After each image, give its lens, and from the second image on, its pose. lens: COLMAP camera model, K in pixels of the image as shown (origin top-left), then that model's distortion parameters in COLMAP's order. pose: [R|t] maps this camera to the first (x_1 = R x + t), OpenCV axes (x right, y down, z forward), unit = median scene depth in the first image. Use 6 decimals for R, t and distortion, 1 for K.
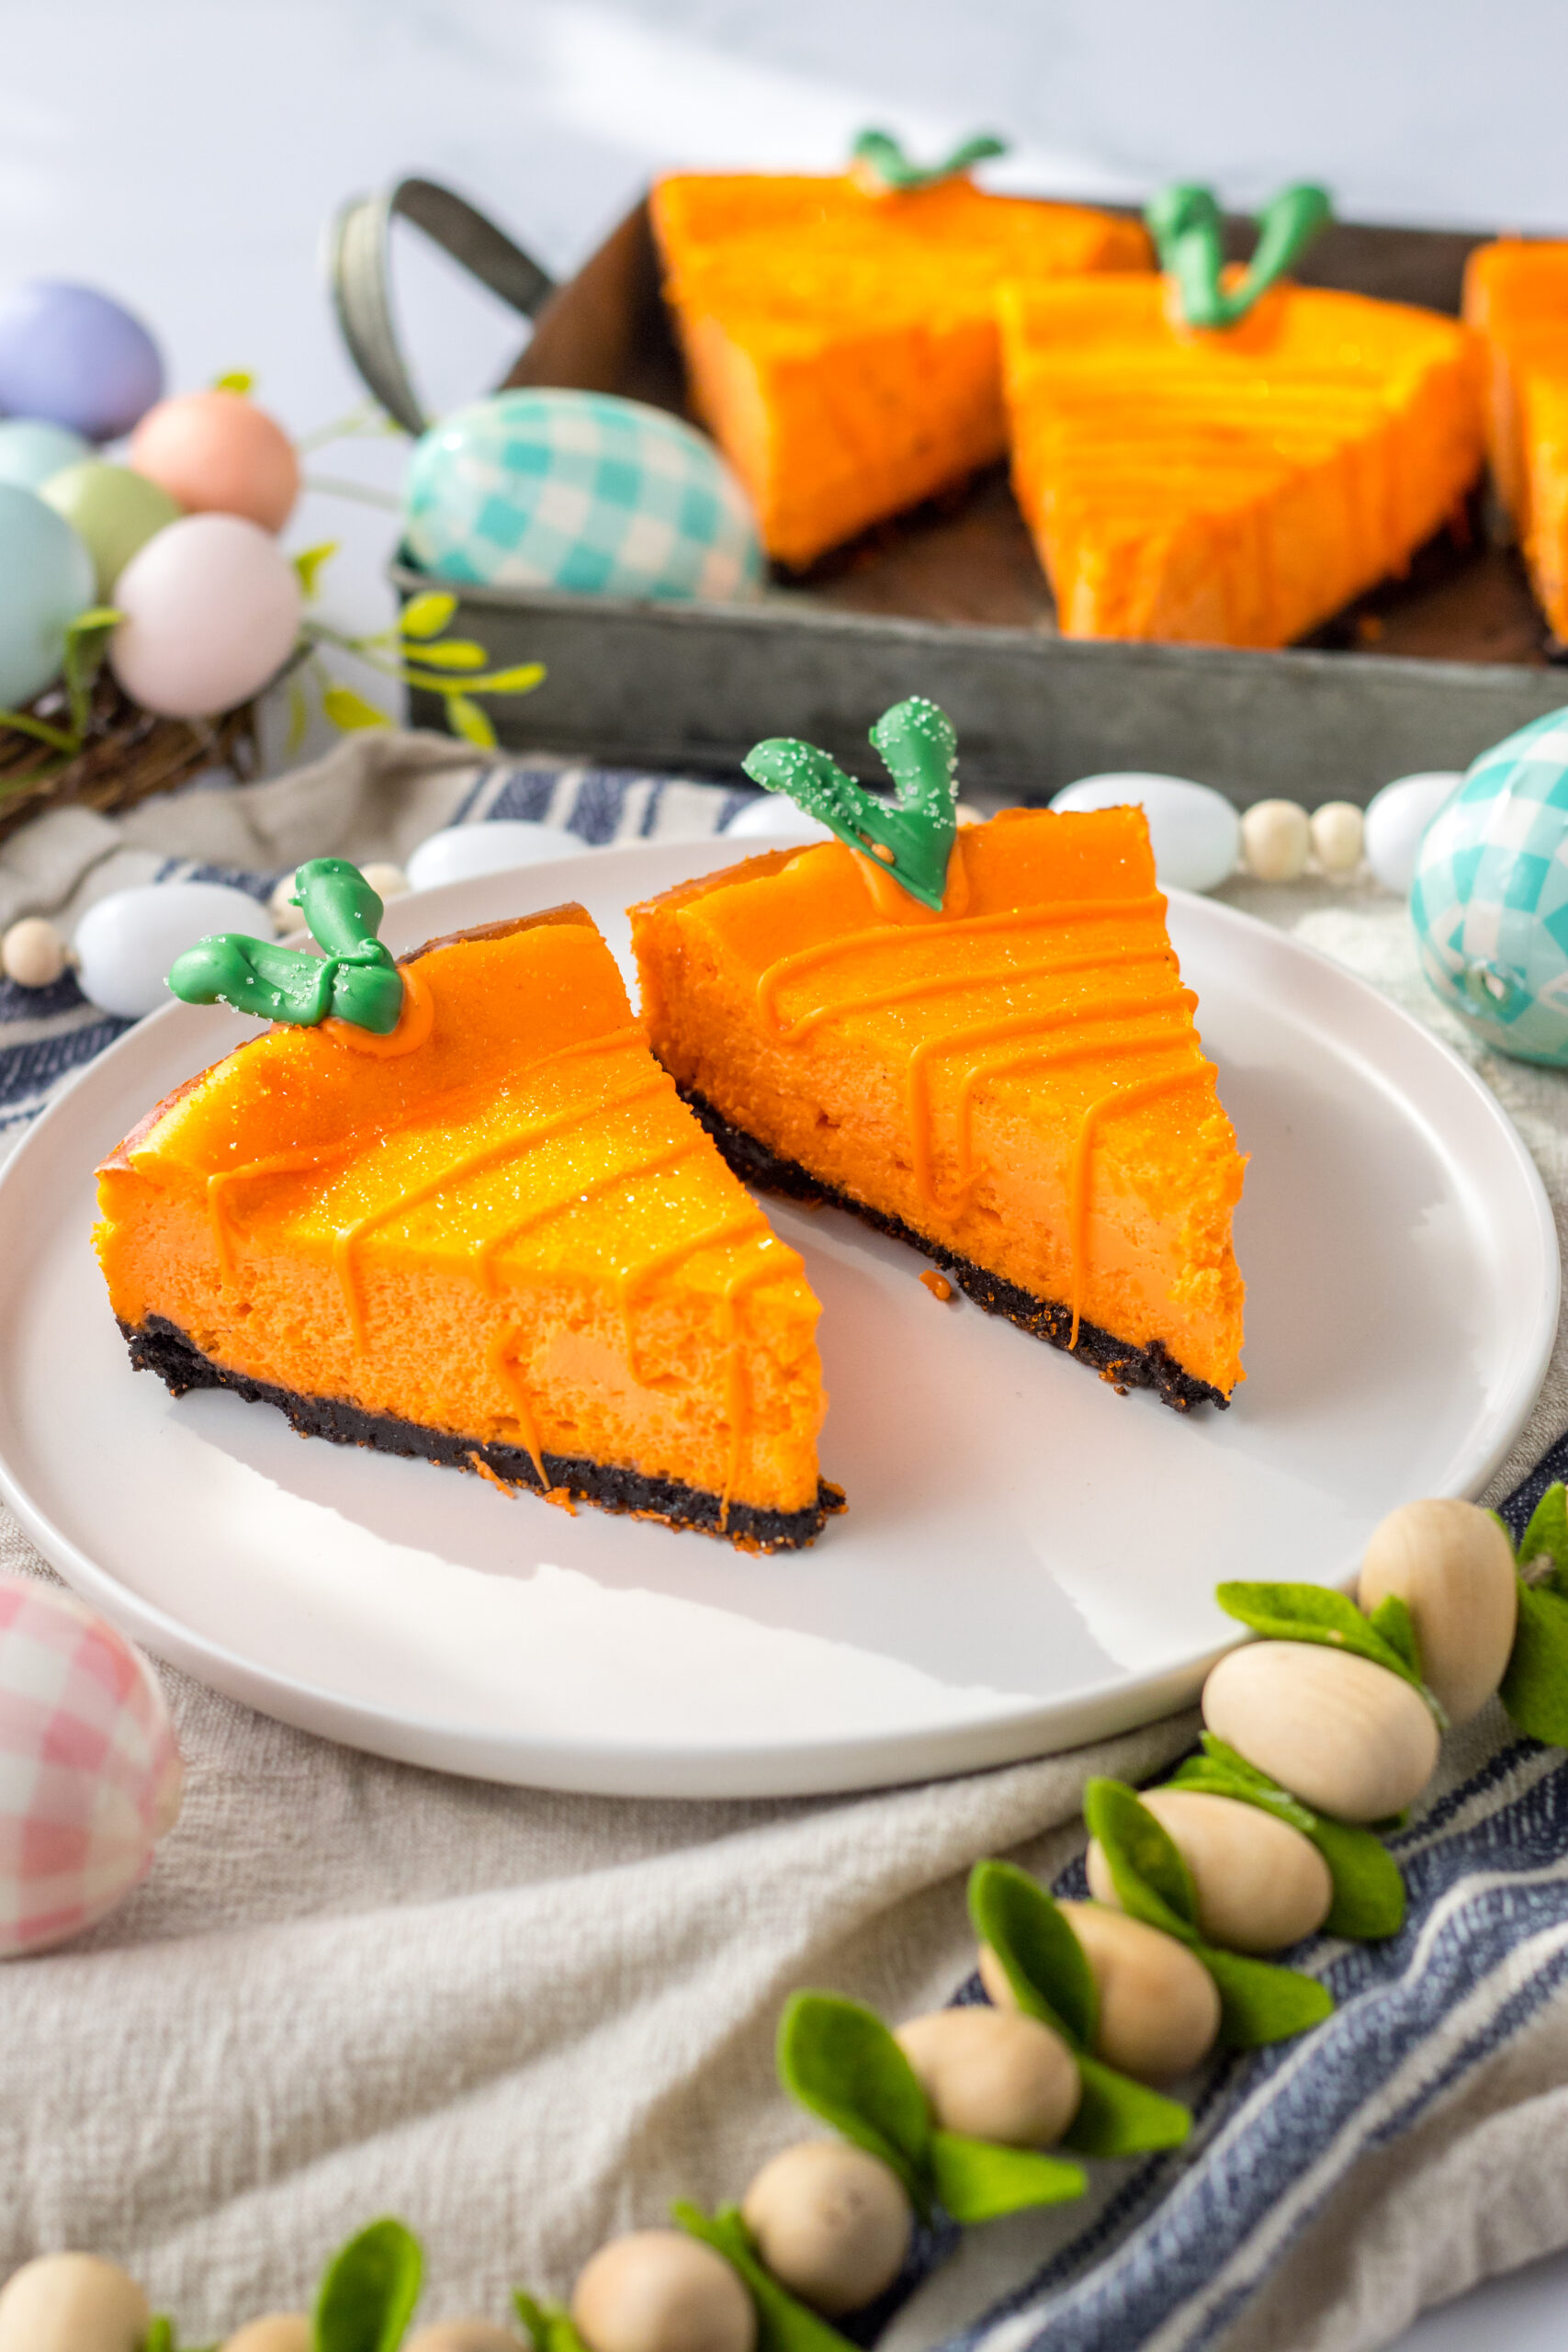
lens RADIAL K [[5788.0, 0, 784.0], [0, 5788.0, 1176.0], [0, 0, 1]] dist [-0.155205, 0.499766]
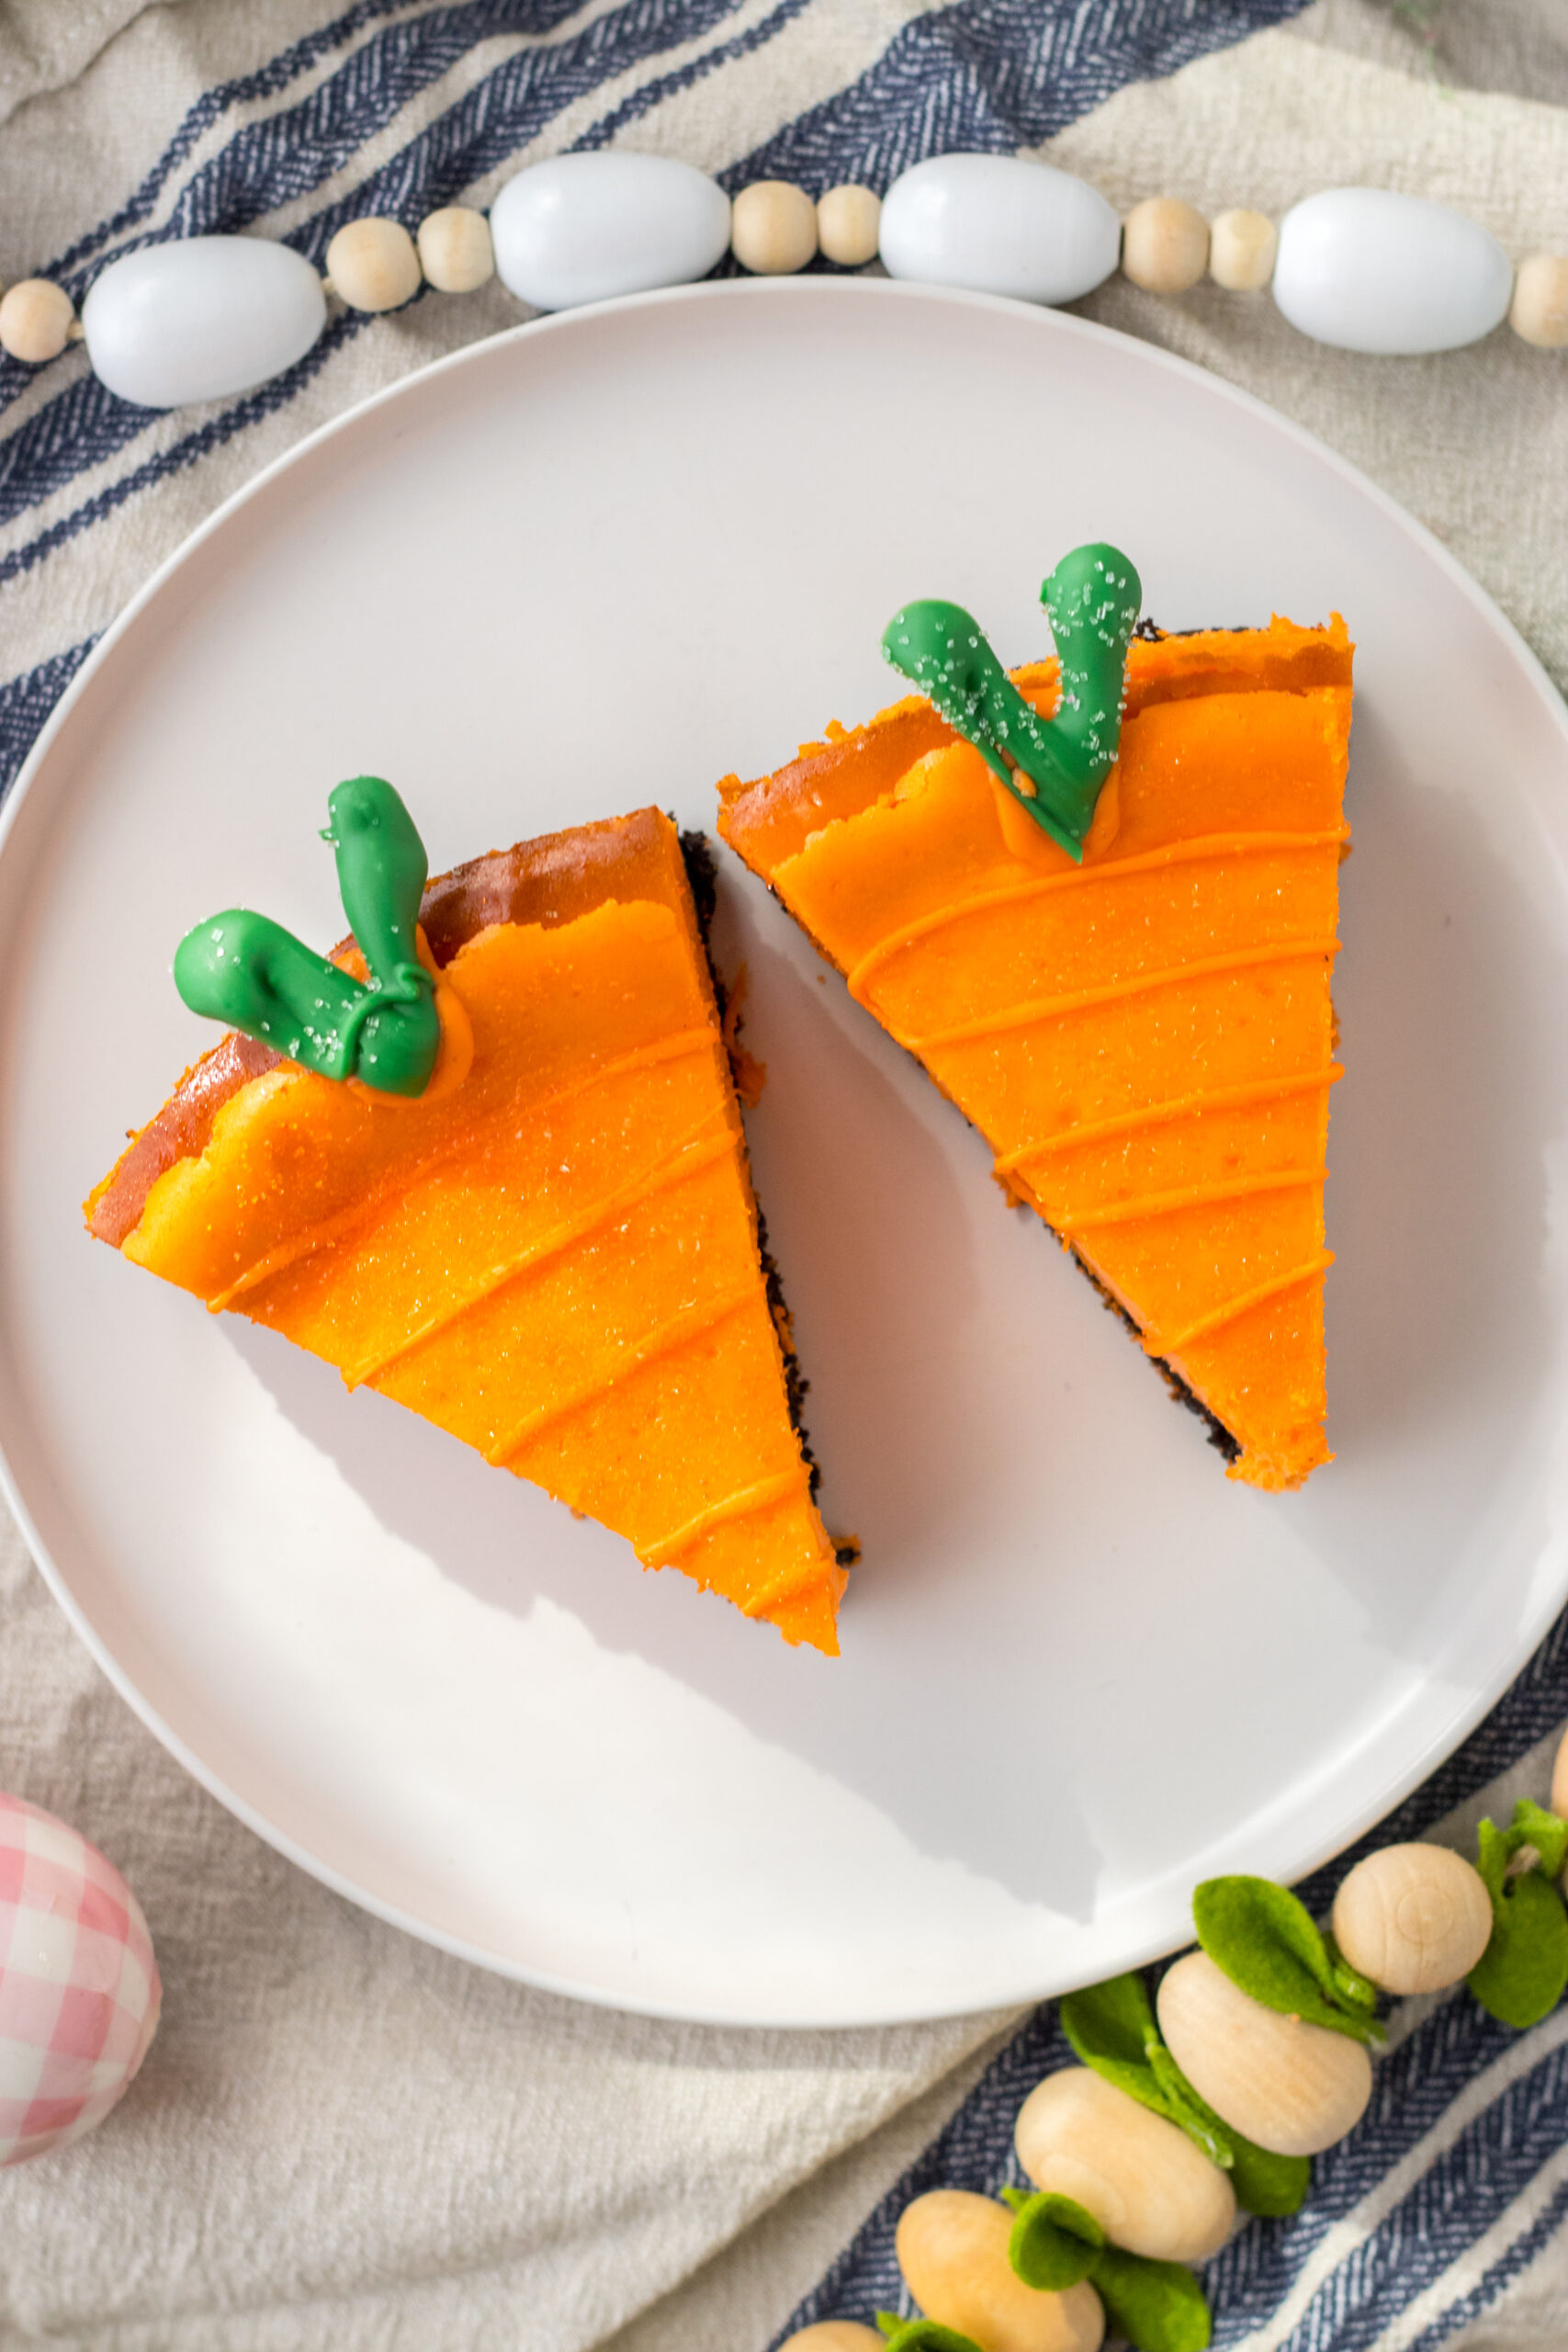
lens RADIAL K [[5788.0, 0, 784.0], [0, 5788.0, 1176.0], [0, 0, 1]] dist [-0.155205, 0.499766]
pose [[0.991944, 0.118783, 0.044021, -0.051348], [-0.101774, 0.540363, 0.835254, -0.774434], [0.075427, -0.833006, 0.548099, 0.517896]]
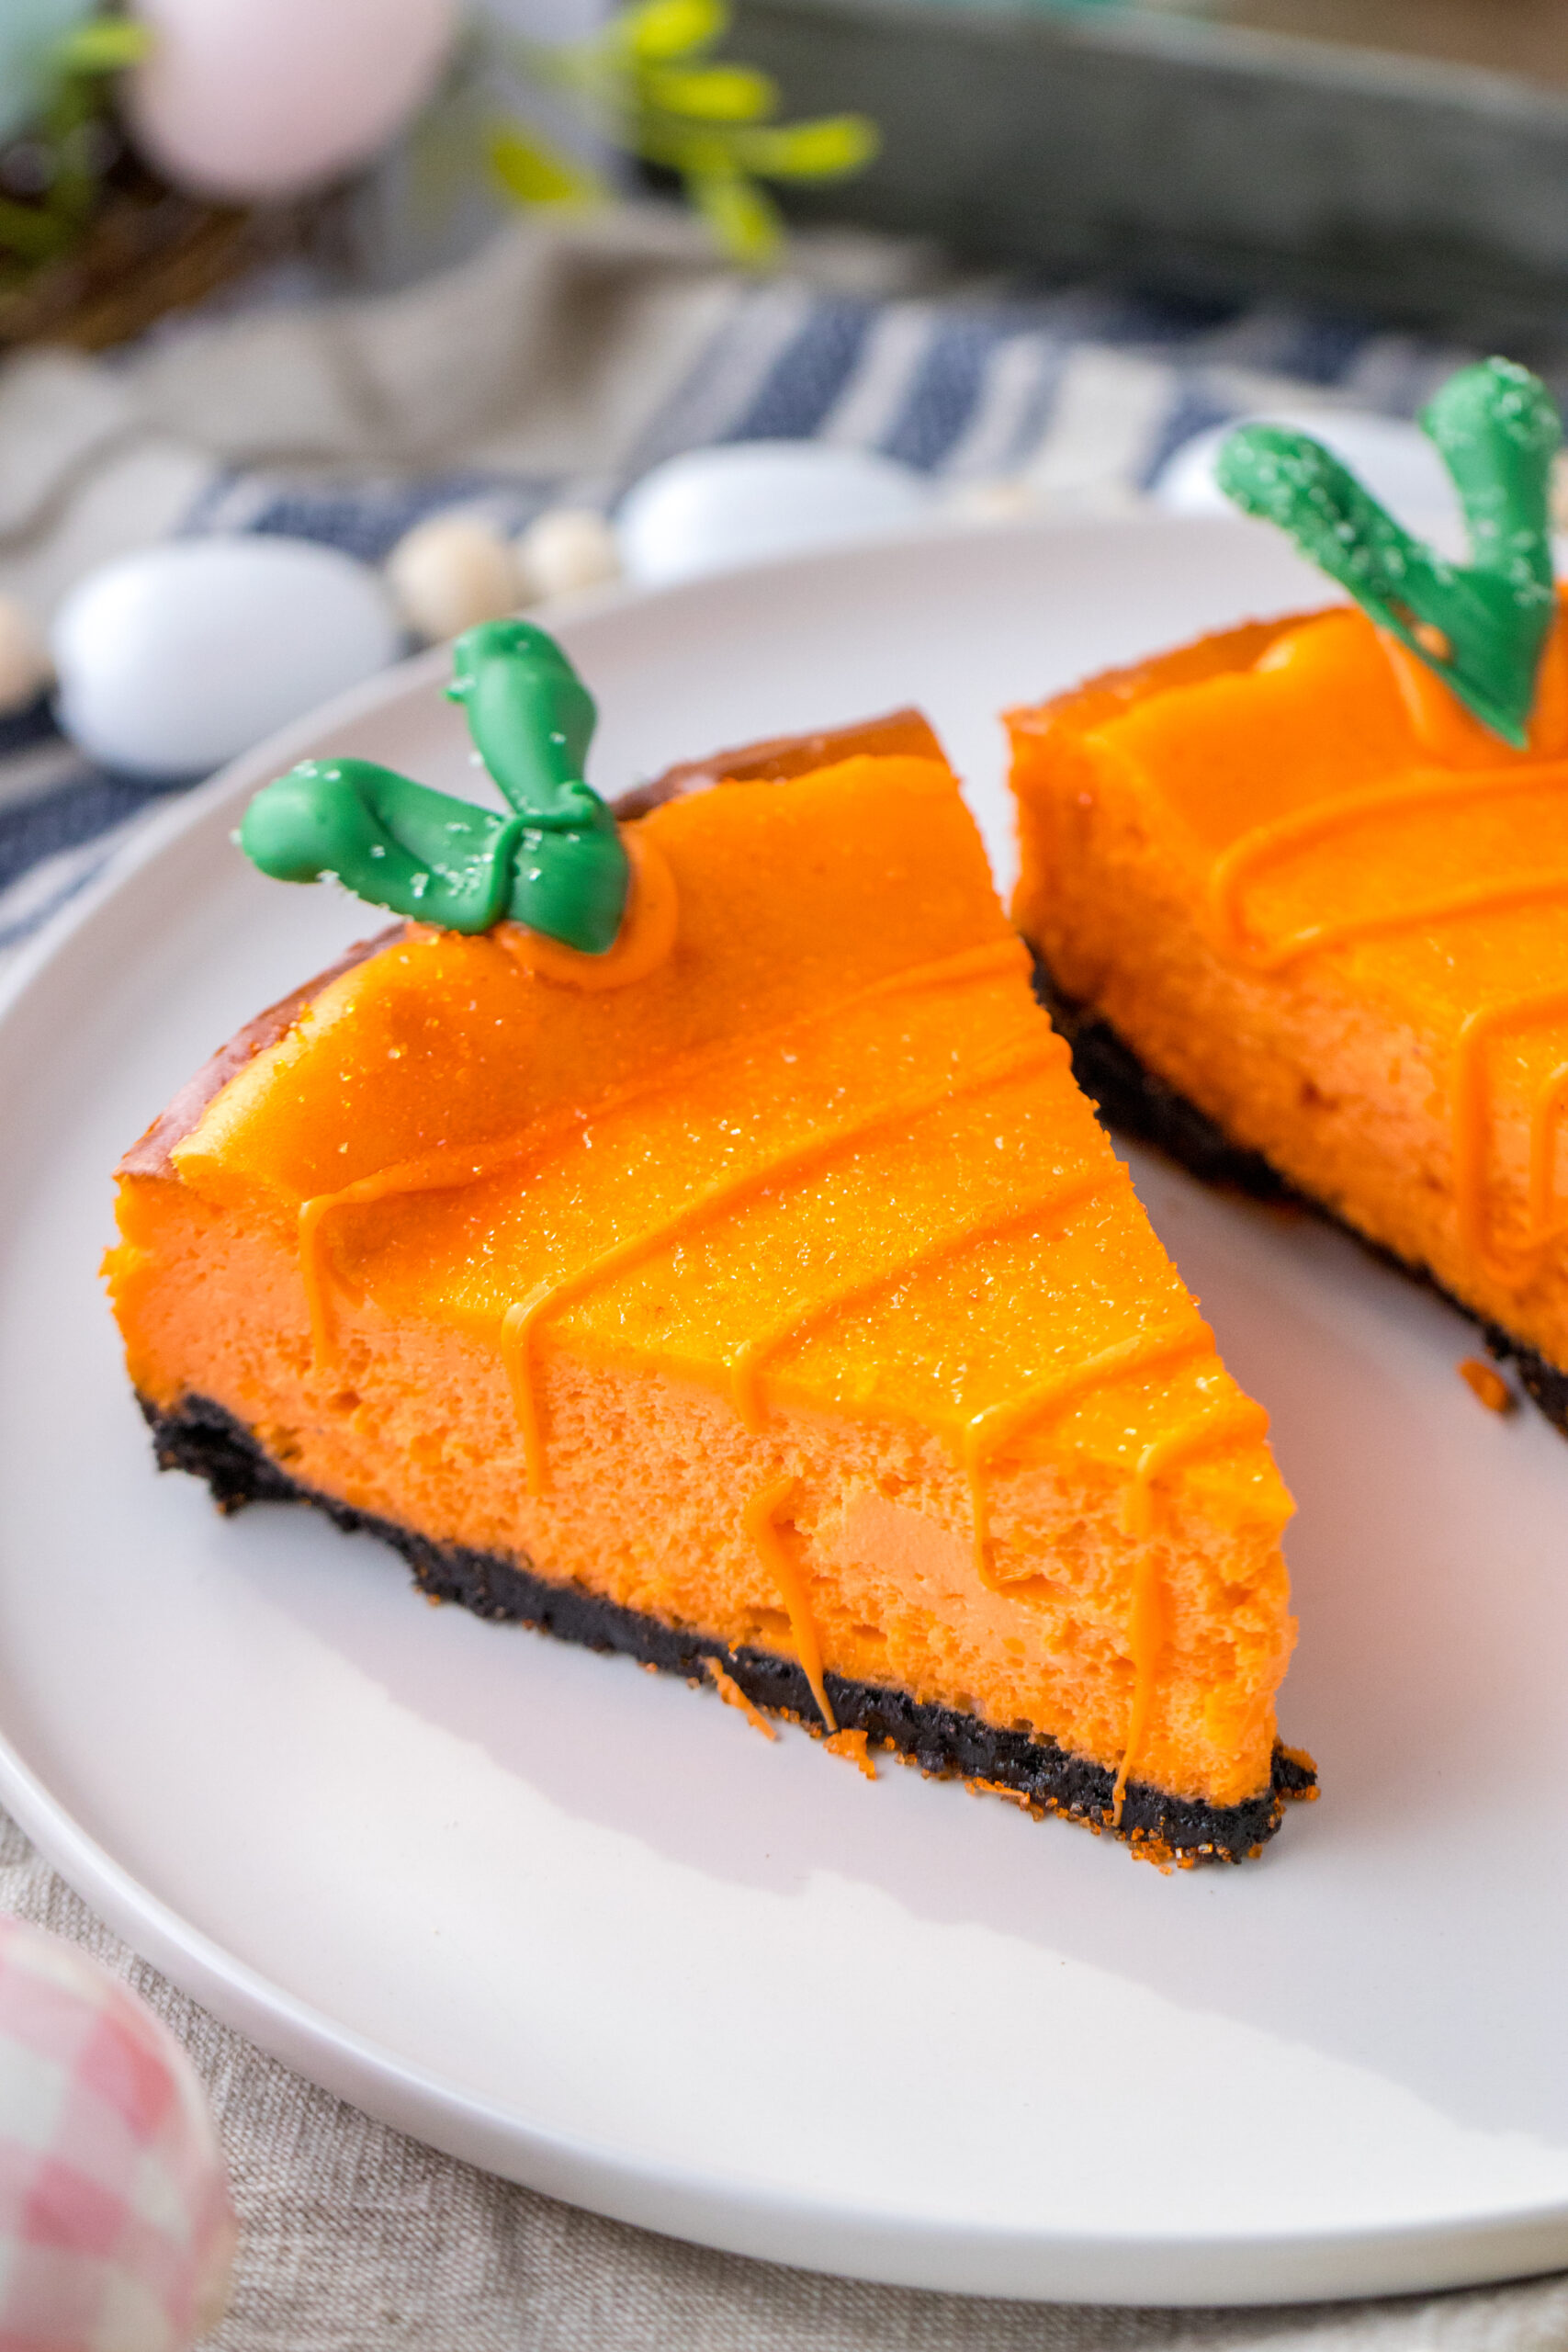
lens RADIAL K [[11803.6, 0, 786.7], [0, 11803.6, 993.0], [0, 0, 1]] dist [-0.035021, 9.395059]
pose [[0.998304, 0.050062, -0.029698, -0.012299], [-0.046948, 0.994116, 0.097620, -0.144633], [0.034410, -0.096060, 0.994781, -0.235477]]
